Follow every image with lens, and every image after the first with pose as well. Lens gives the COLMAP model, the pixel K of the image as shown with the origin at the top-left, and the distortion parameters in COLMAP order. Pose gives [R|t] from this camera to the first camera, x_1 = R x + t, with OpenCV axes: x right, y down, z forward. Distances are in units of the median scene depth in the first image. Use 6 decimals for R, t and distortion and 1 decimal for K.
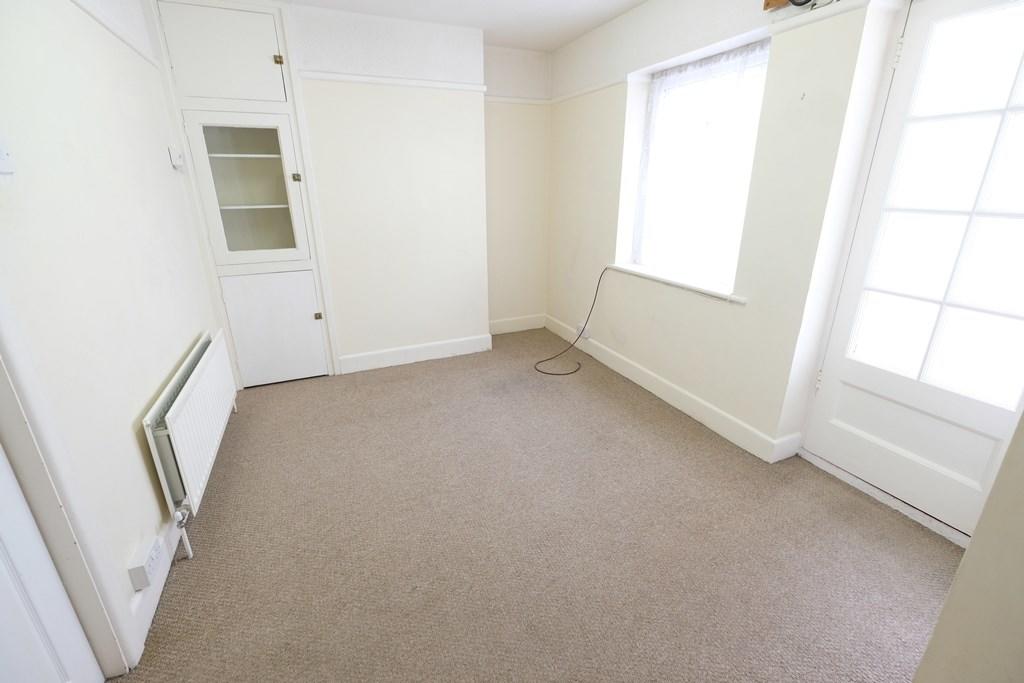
lens RADIAL K [[447.2, 0, 512.0], [0, 447.2, 341.5], [0, 0, 1]] dist [0.001872, 0.000097]
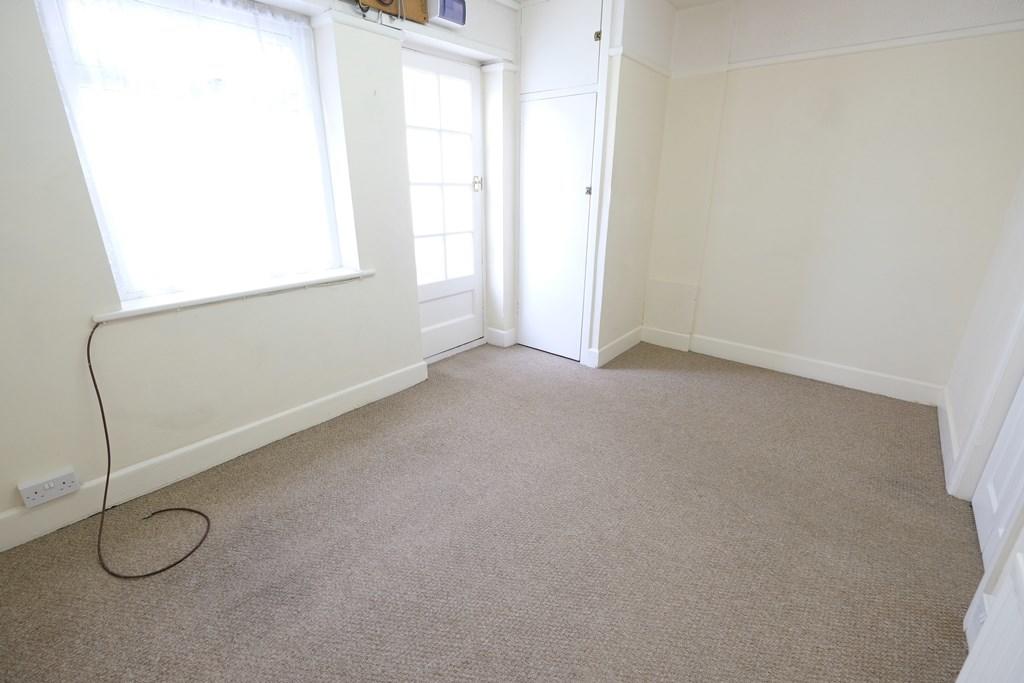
lens RADIAL K [[447.2, 0, 512.0], [0, 447.2, 341.5], [0, 0, 1]] dist [-0.002402, -0.000251]
pose [[-0.449791, -0.298307, 0.841844, -0.602808], [0.296272, 0.839368, 0.455725, -0.340377], [-0.842562, 0.454395, -0.289160, 1.086013]]
